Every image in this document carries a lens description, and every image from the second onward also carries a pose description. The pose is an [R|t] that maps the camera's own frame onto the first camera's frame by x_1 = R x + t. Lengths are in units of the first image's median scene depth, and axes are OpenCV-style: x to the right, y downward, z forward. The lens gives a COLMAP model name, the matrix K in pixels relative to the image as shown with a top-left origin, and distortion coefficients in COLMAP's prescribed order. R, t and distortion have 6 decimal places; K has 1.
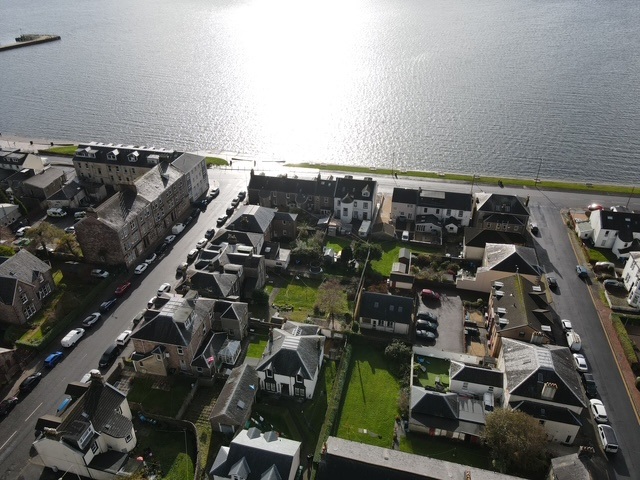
lens RADIAL K [[469.0, 0, 320.1], [0, 469.0, 240.5], [0, 0, 1]] dist [0.012619, 0.005116]
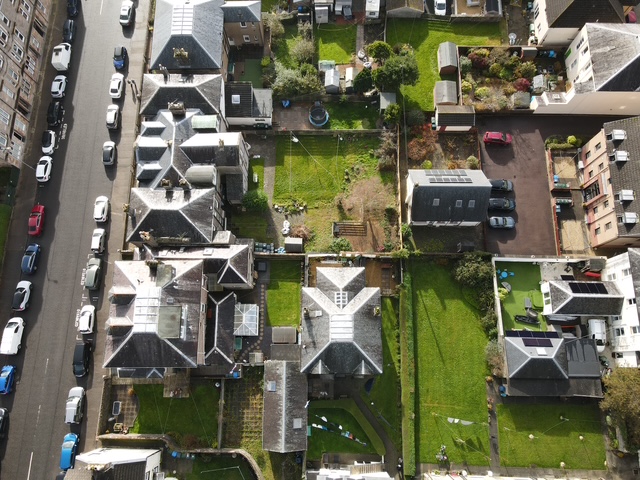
lens RADIAL K [[469.0, 0, 319.2], [0, 469.0, 240.1], [0, 0, 1]] dist [0.012619, 0.005116]
pose [[0.977515, -0.207666, 0.036608, -0.073262], [0.126822, 0.717677, 0.684731, -0.281503], [-0.168468, -0.664692, 0.727876, 0.463620]]
